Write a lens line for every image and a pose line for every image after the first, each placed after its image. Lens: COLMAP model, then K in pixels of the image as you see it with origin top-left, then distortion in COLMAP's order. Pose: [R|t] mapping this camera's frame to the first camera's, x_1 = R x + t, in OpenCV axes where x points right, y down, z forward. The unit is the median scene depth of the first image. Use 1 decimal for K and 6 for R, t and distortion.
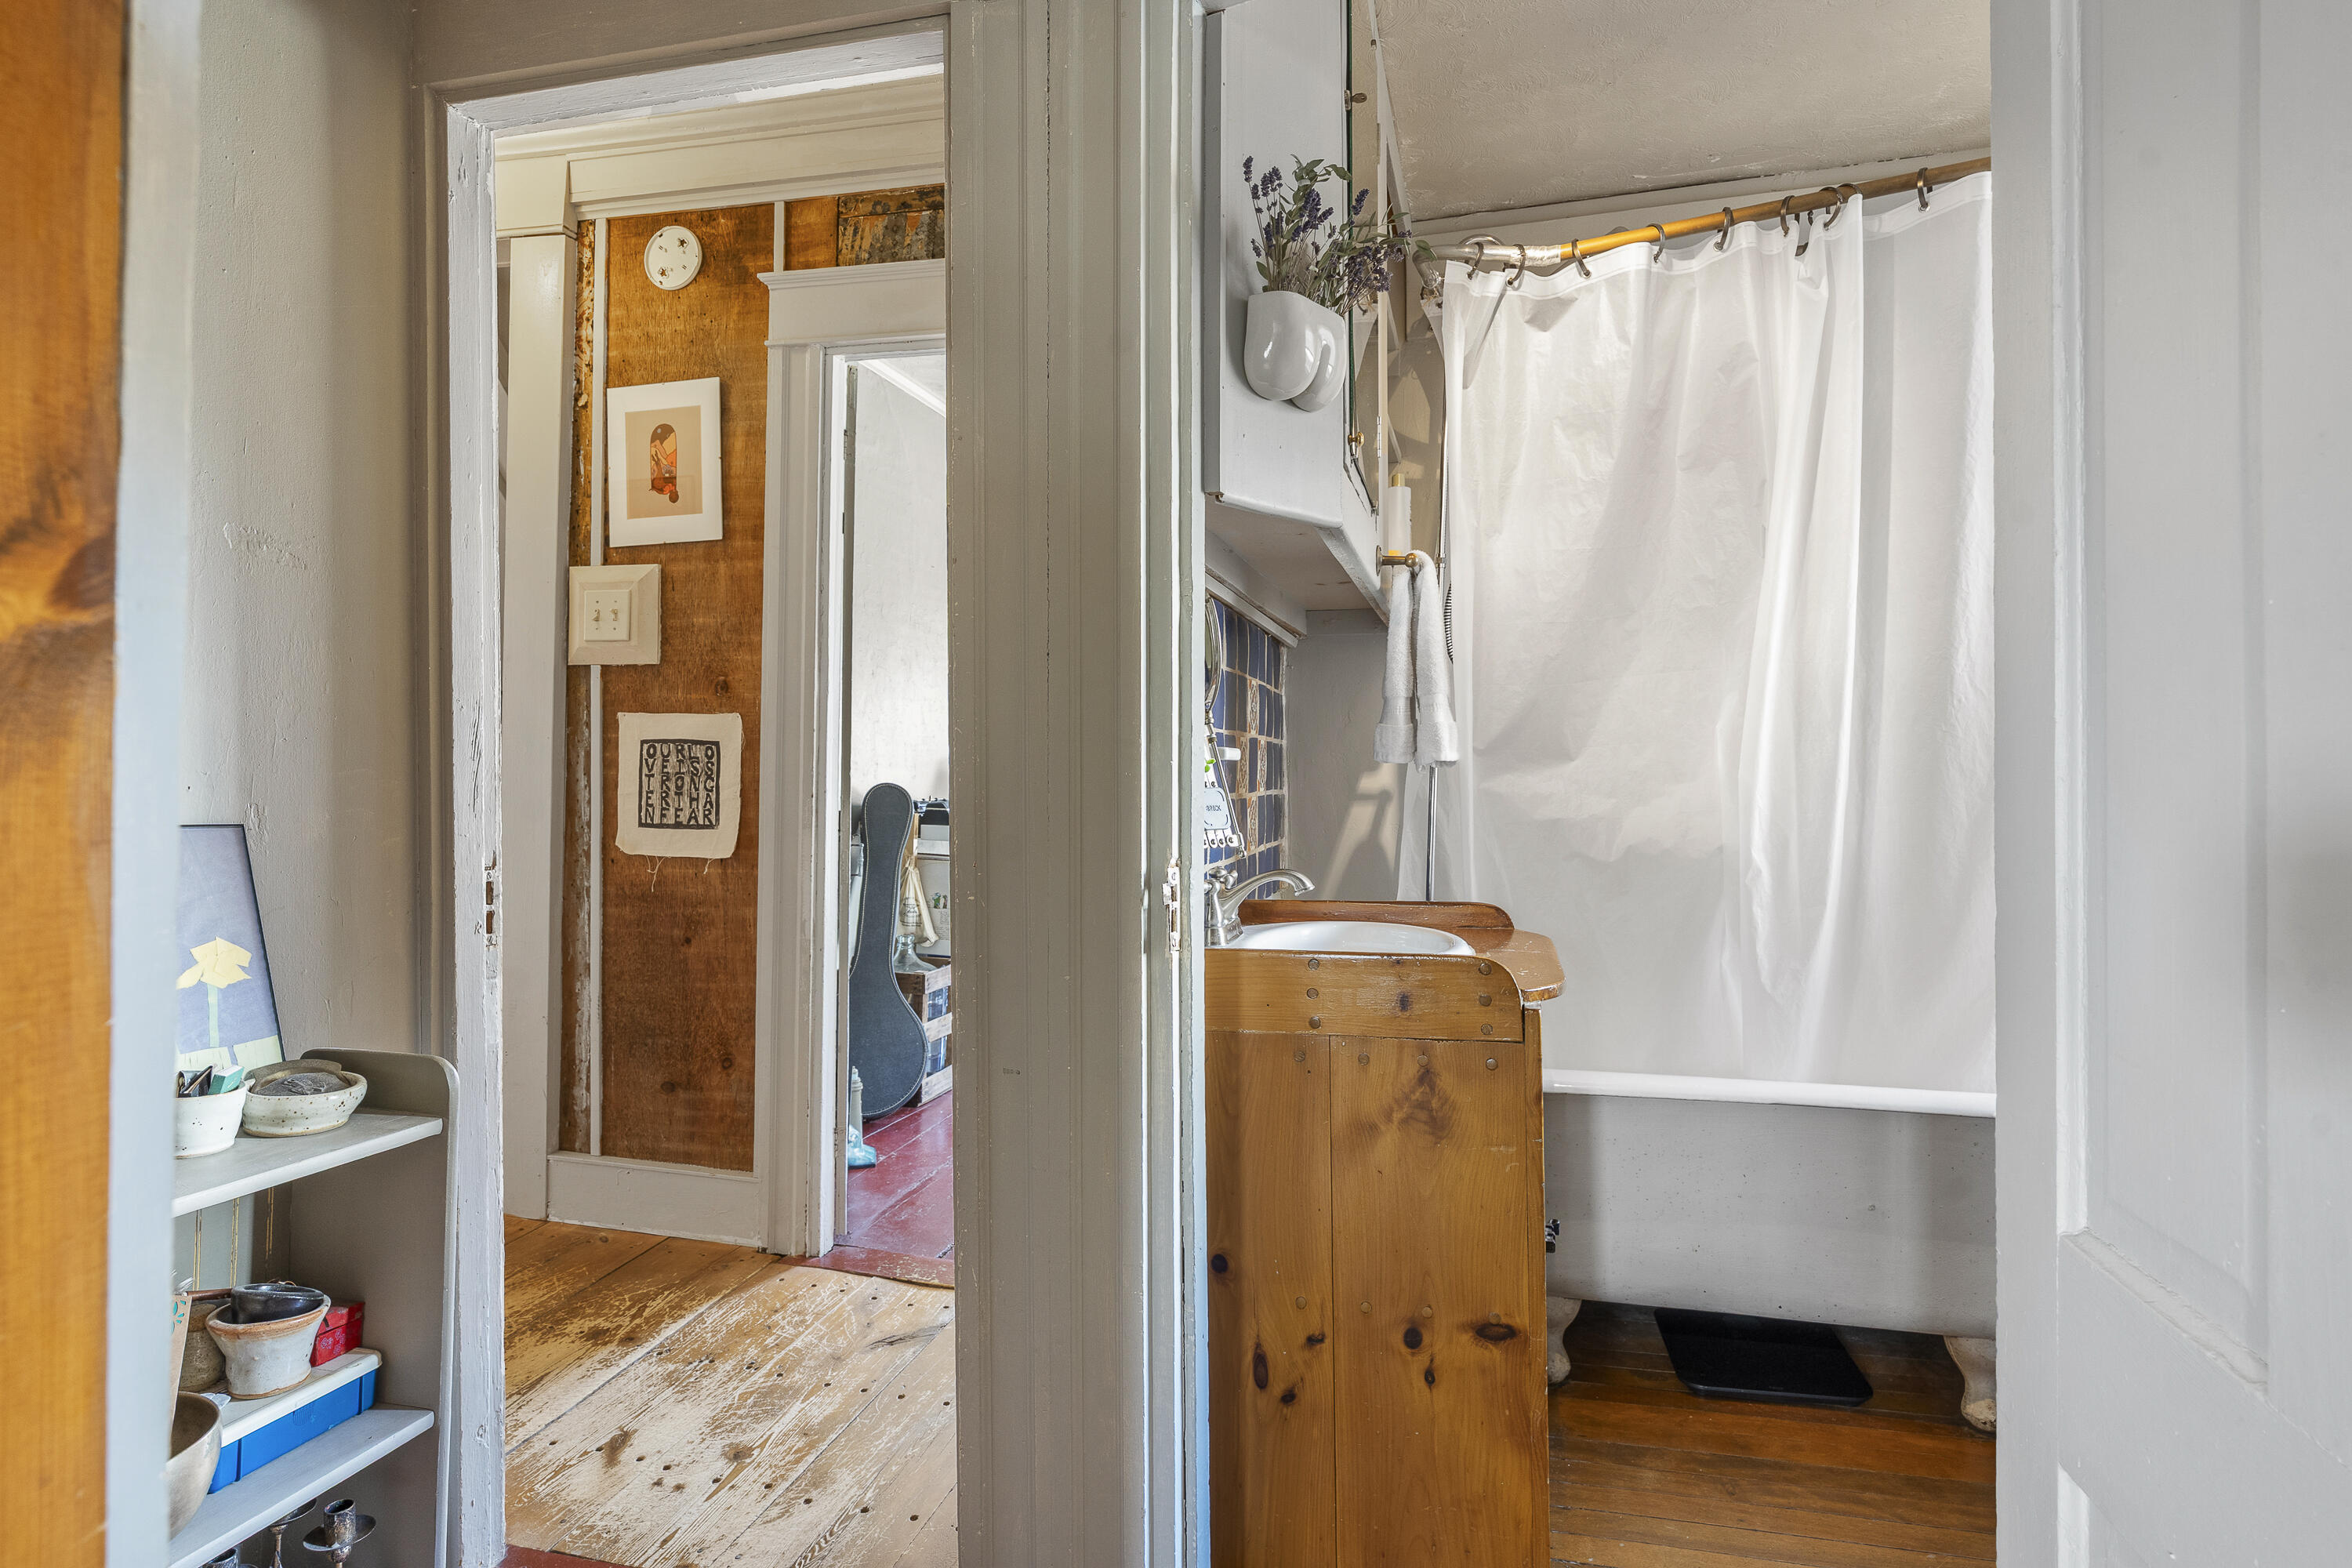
lens RADIAL K [[1250.6, 0, 1170.9], [0, 1250.6, 771.9], [0, 0, 1]] dist [-0.004902, -0.000371]
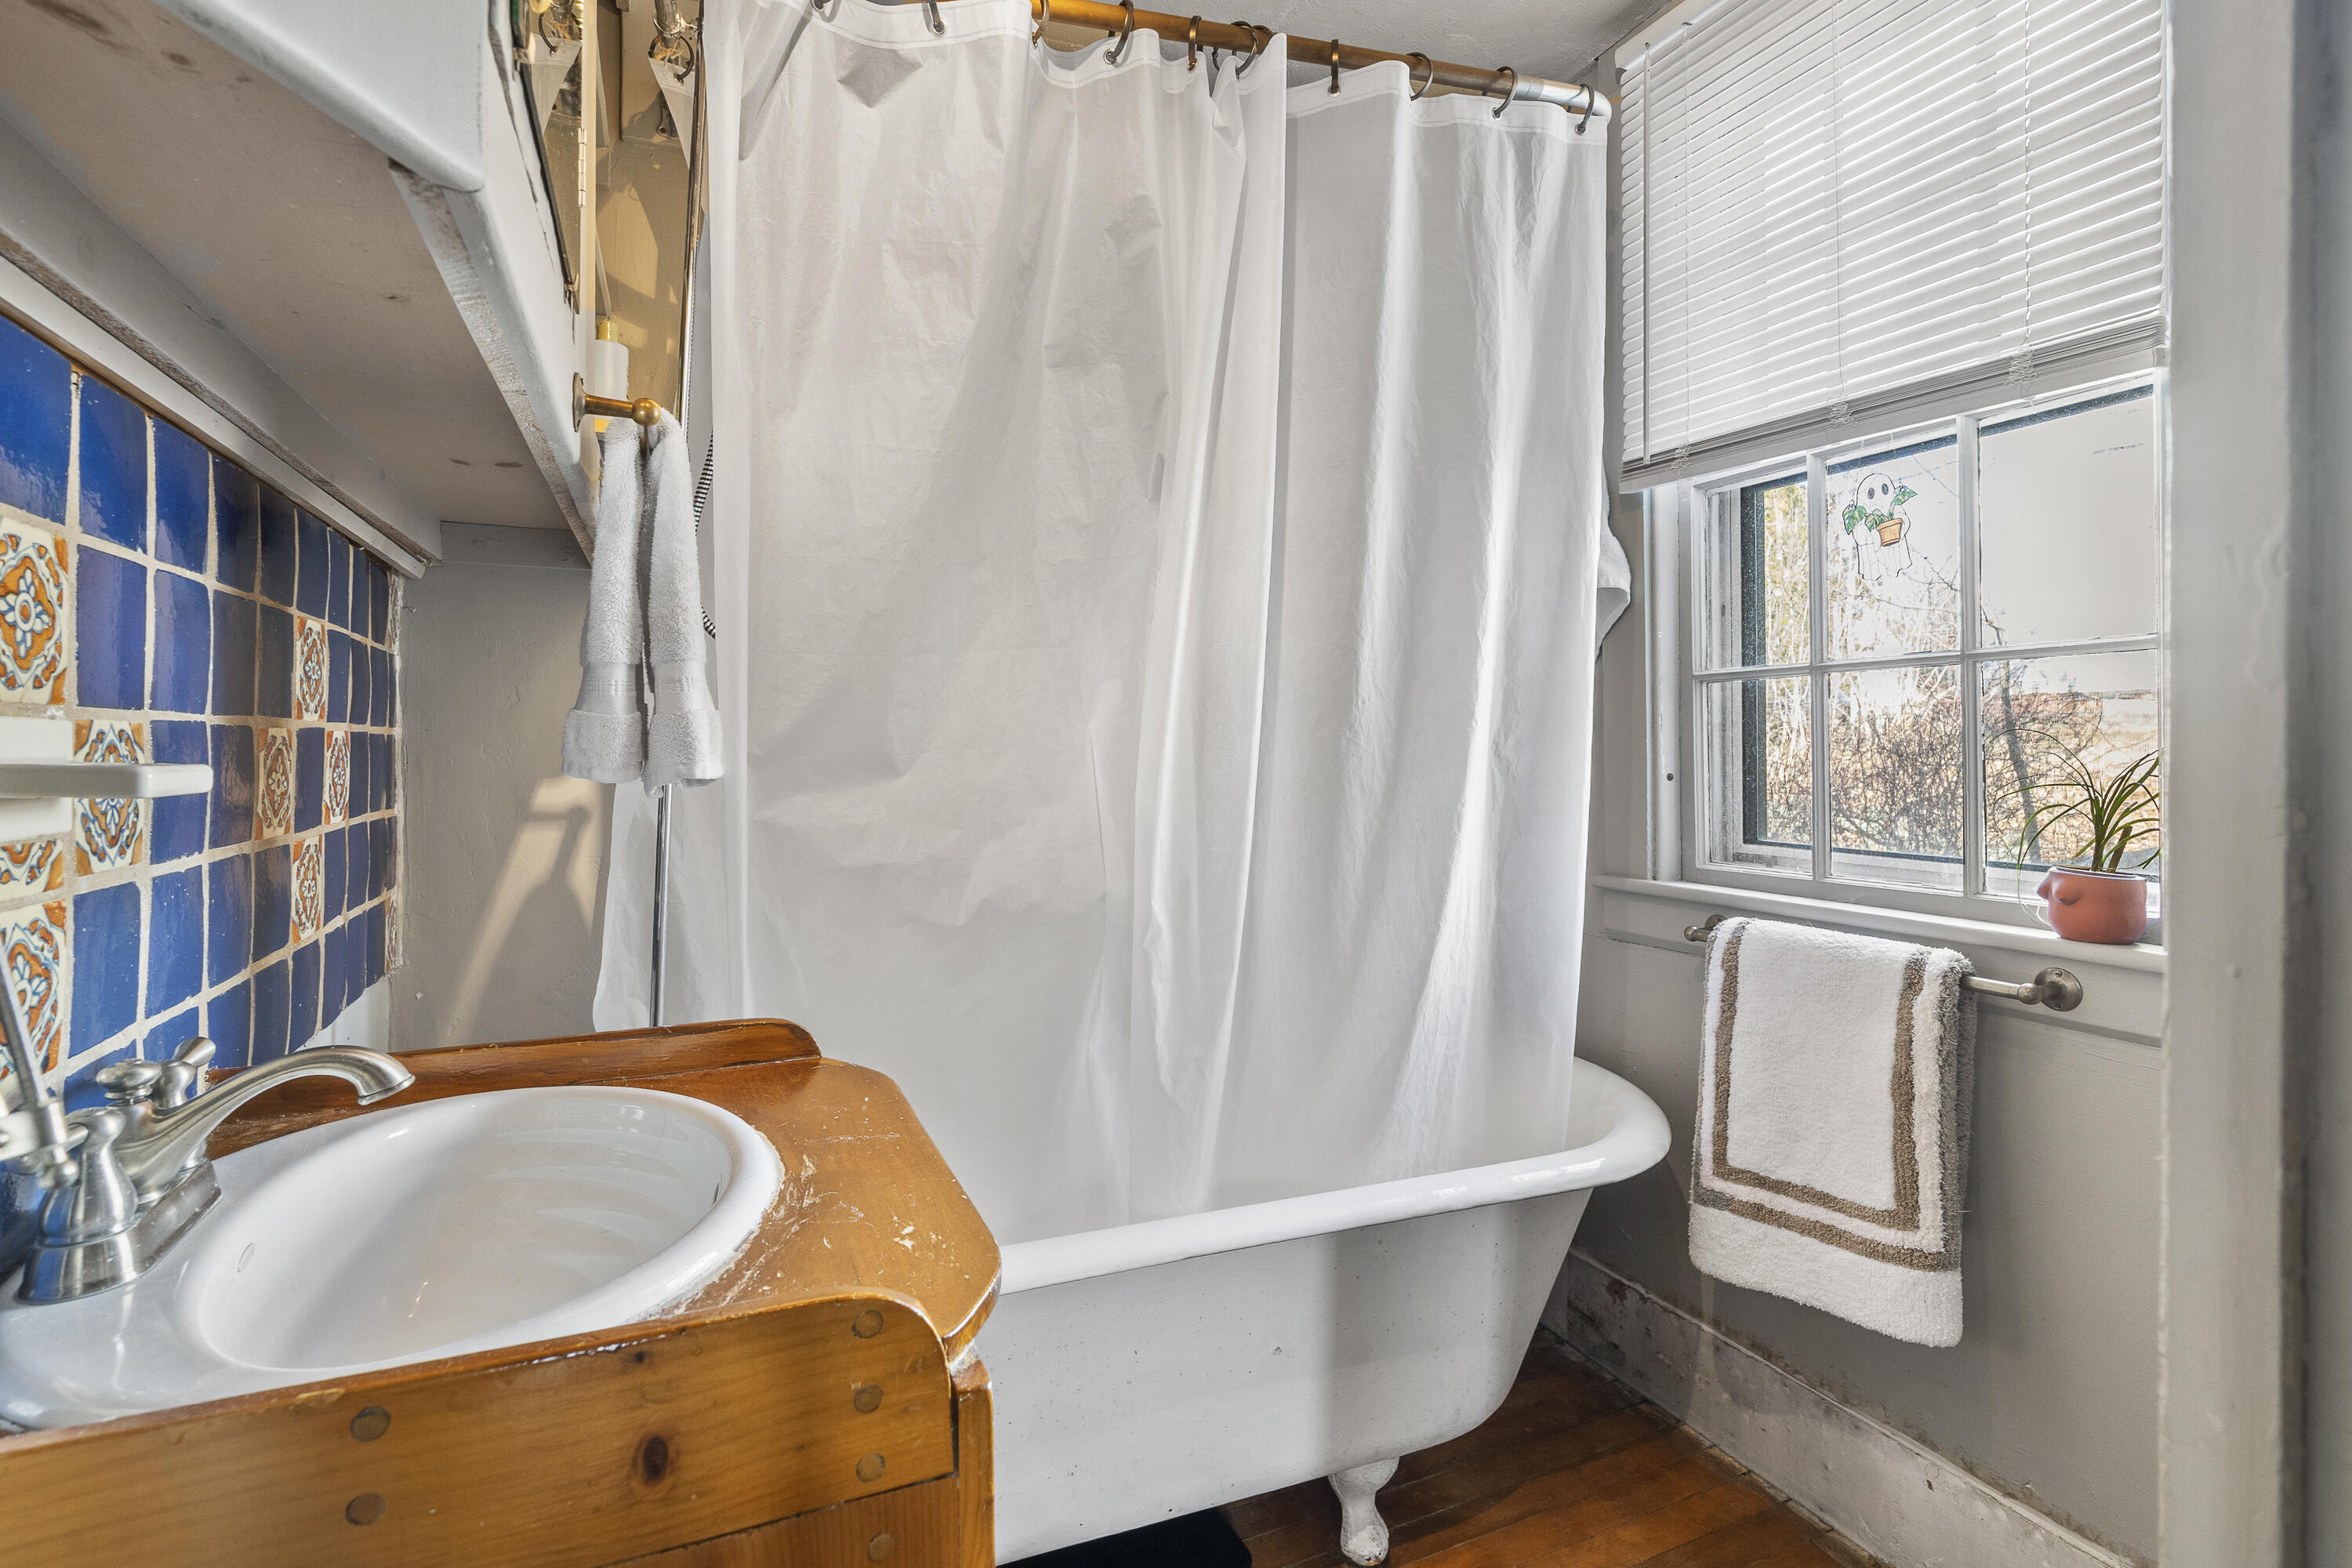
lens RADIAL K [[1067.4, 0, 1137.0], [0, 1067.4, 735.2], [0, 0, 1]] dist [-0.008455, 0.003169]
pose [[0.789303, 0.009844, 0.613925, 0.075865], [-0.004921, 0.999941, -0.009707, -0.024738], [-0.613984, 0.004640, 0.789305, 0.487316]]
